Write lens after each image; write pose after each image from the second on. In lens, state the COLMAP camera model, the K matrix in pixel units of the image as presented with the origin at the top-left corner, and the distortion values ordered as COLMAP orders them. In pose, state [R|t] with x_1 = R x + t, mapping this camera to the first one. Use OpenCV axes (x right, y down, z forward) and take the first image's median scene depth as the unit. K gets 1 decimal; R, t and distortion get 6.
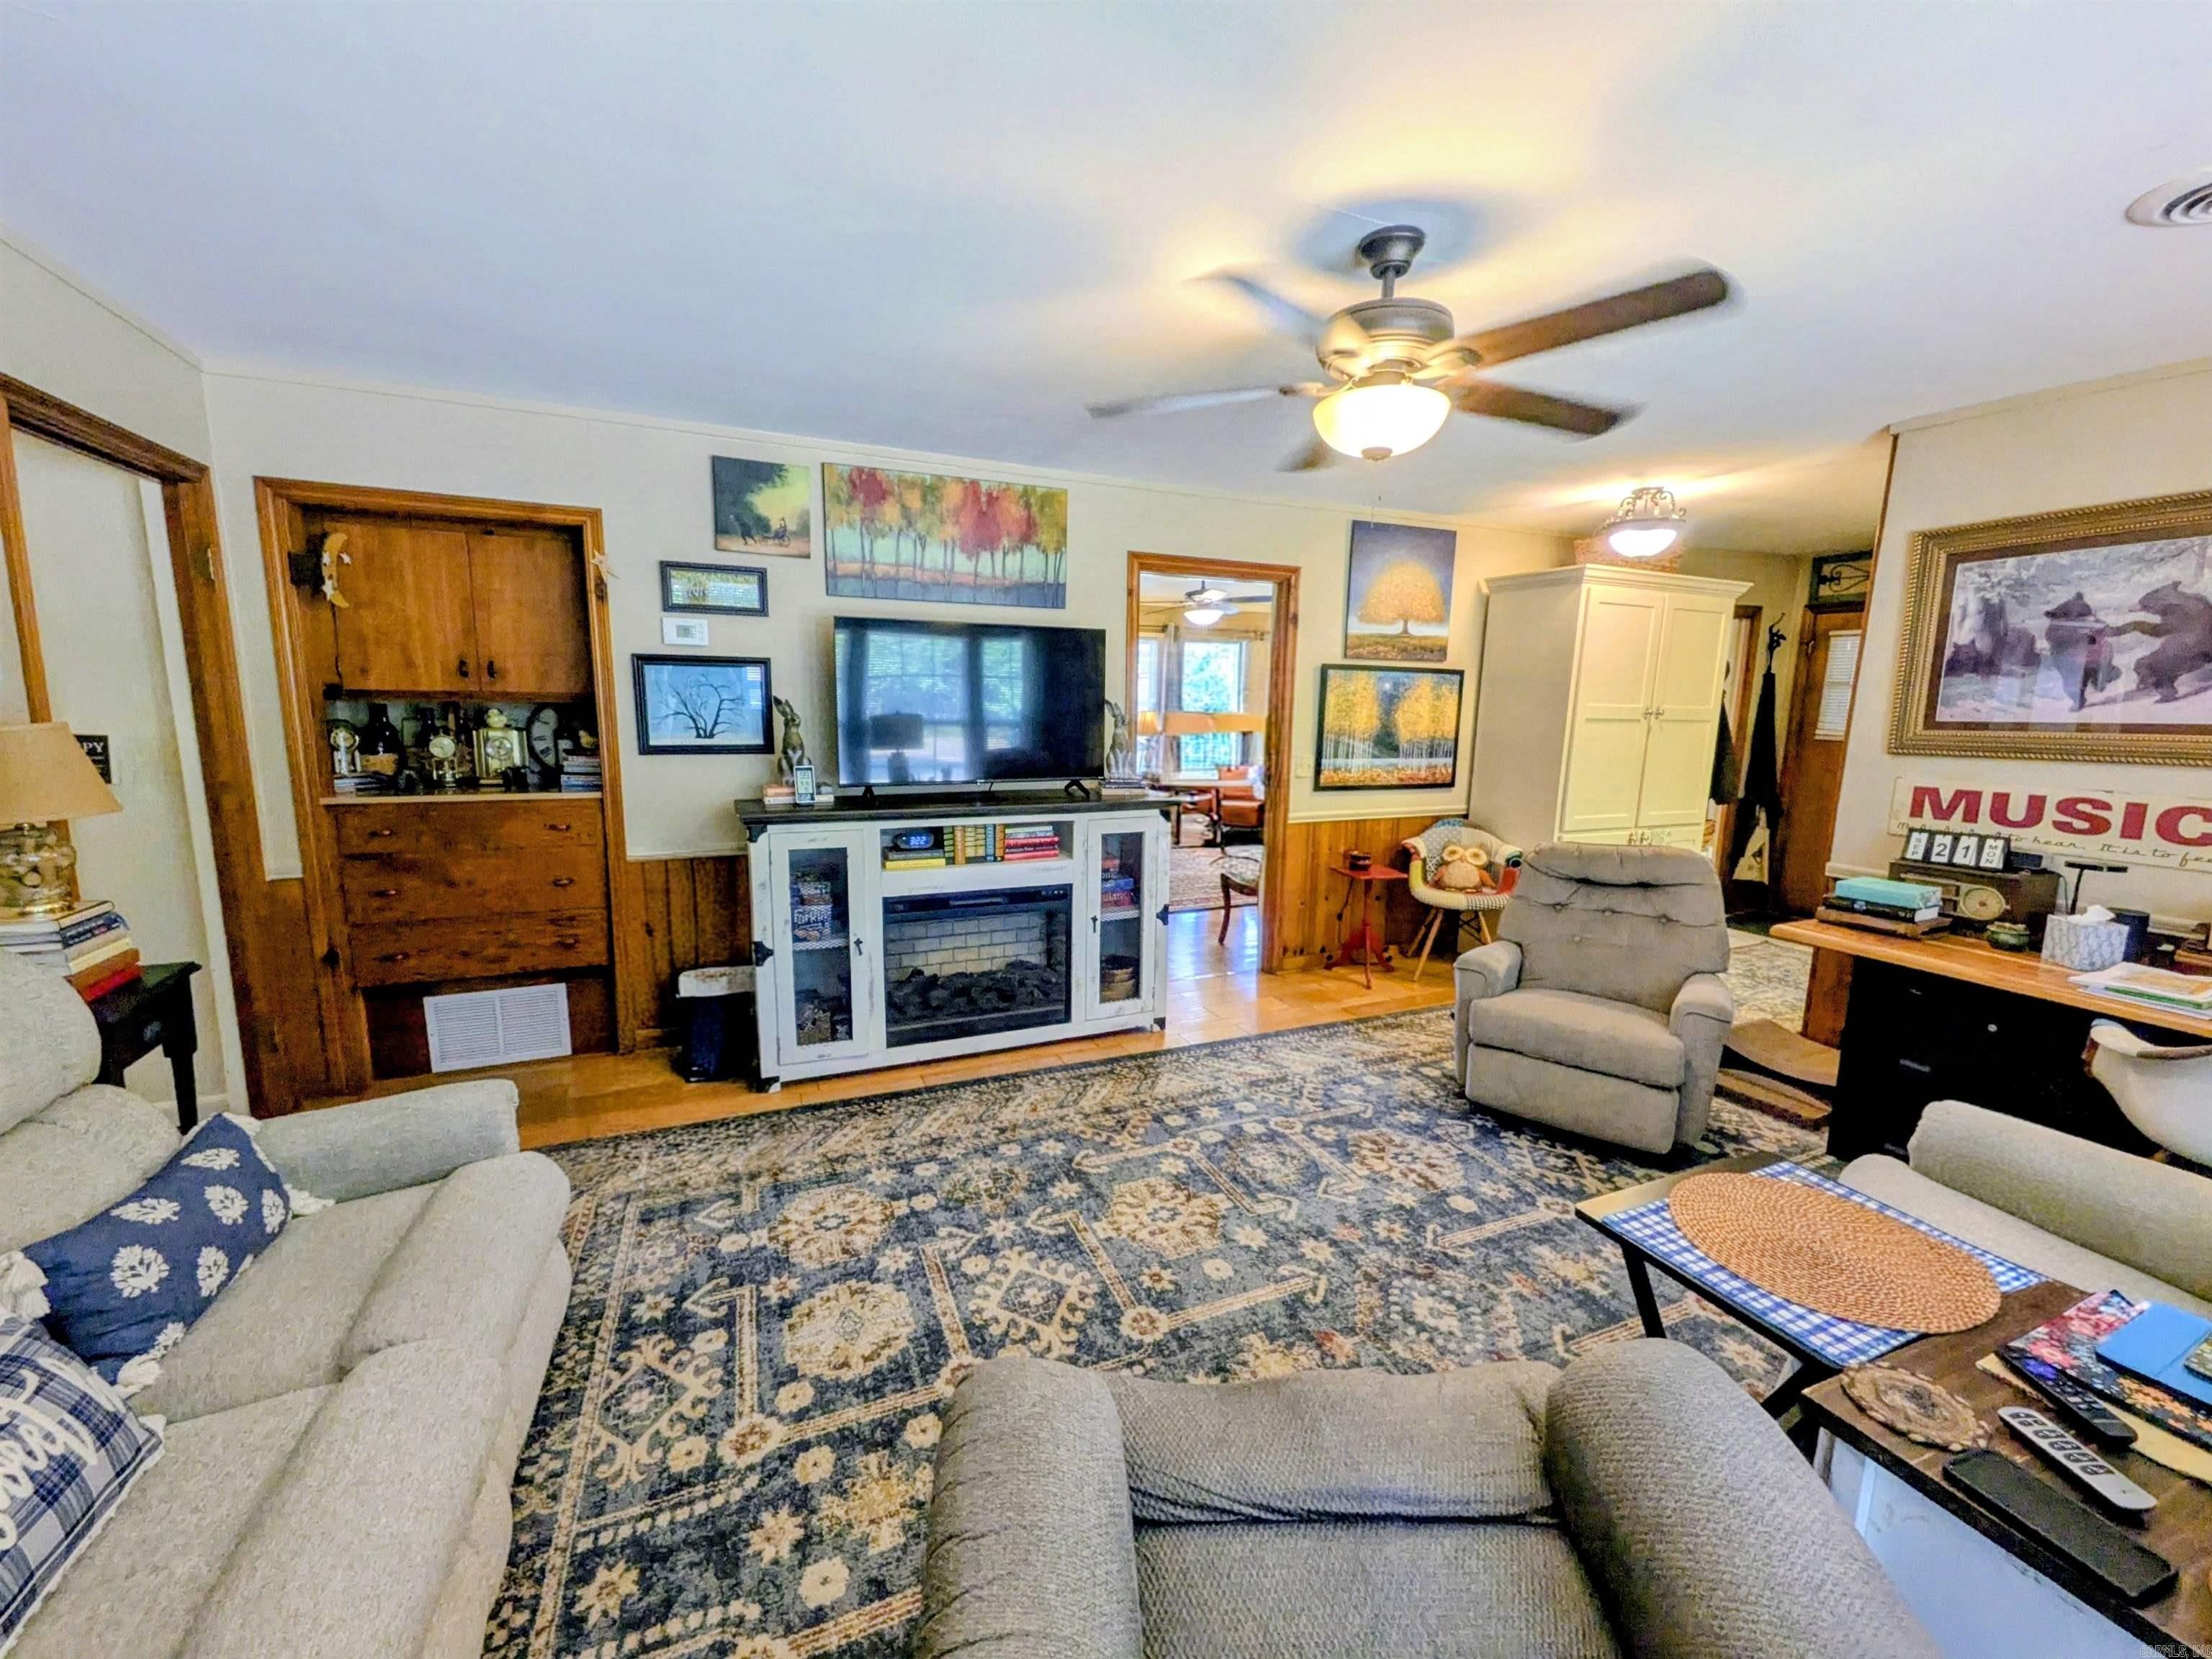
lens RADIAL K [[884.9, 0, 1111.7], [0, 884.9, 833.8], [0, 0, 1]] dist [0.008431, 0.000160]
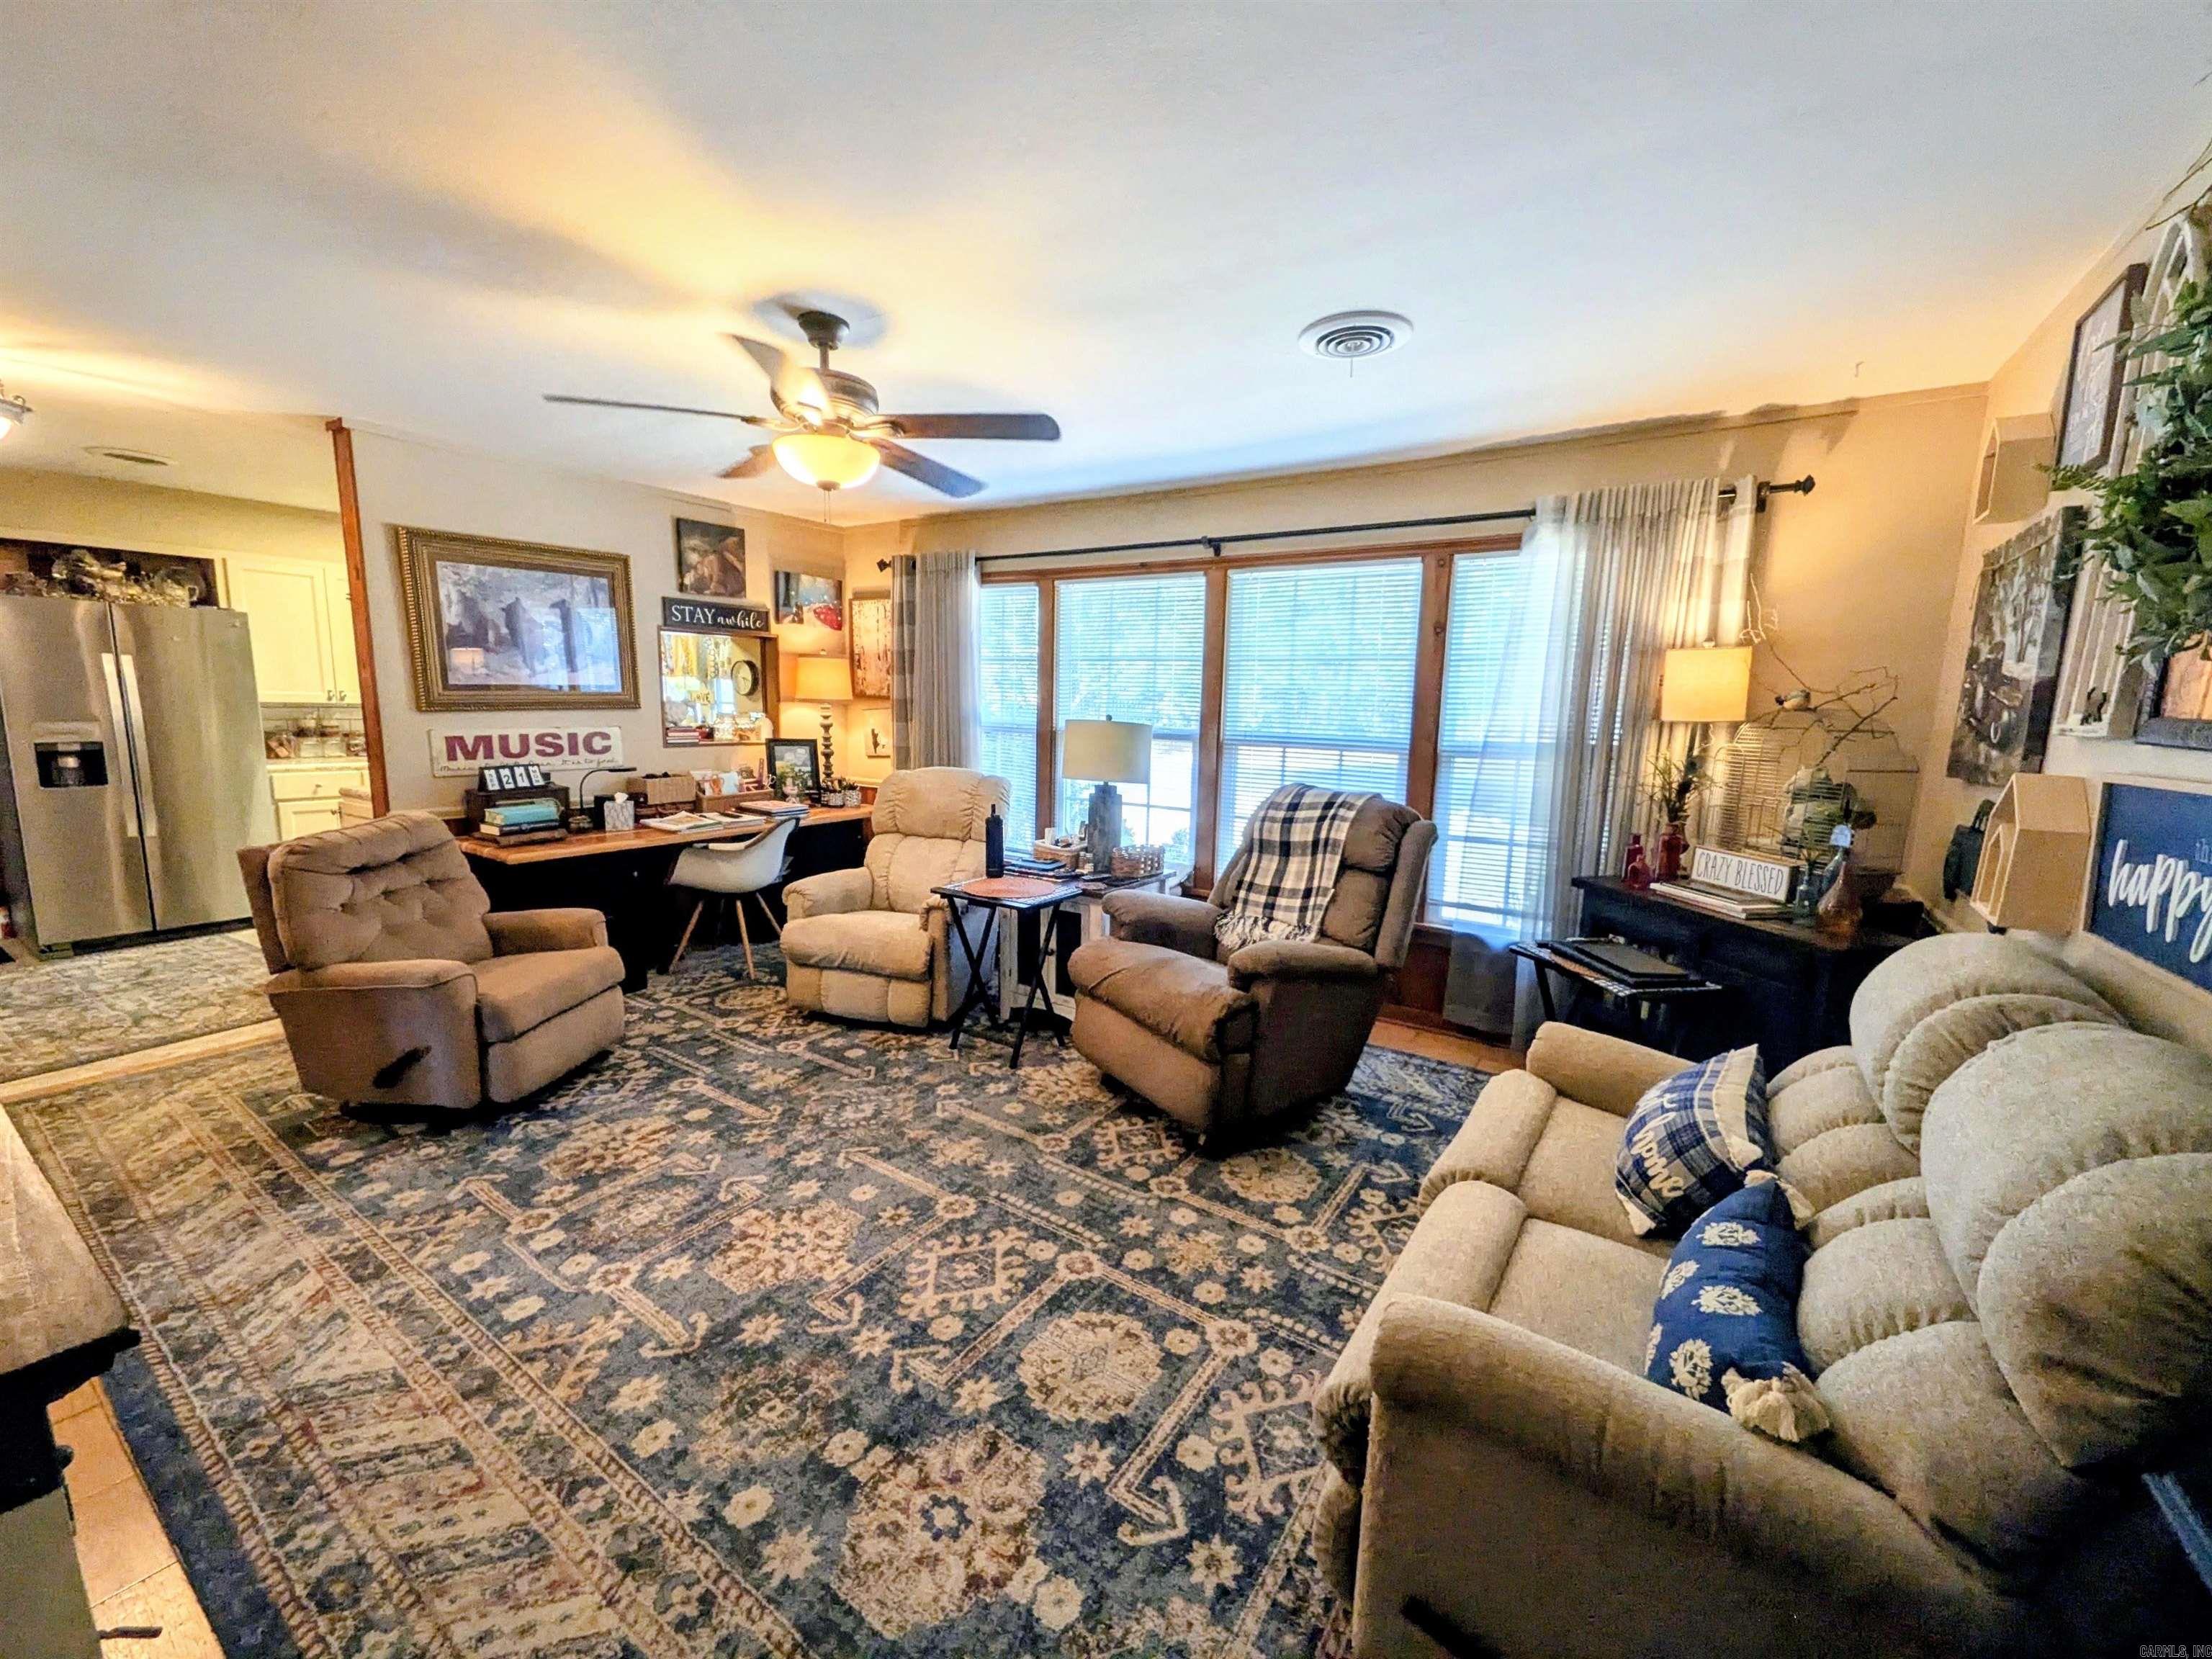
lens RADIAL K [[884.9, 0, 1108.2], [0, 884.9, 831.9], [0, 0, 1]] dist [0.008431, 0.000160]
pose [[-0.551308, -0.154059, 0.819954, -0.820894], [0.097024, 0.964296, 0.246415, -0.176126], [-0.828641, 0.215406, -0.516677, 1.122777]]
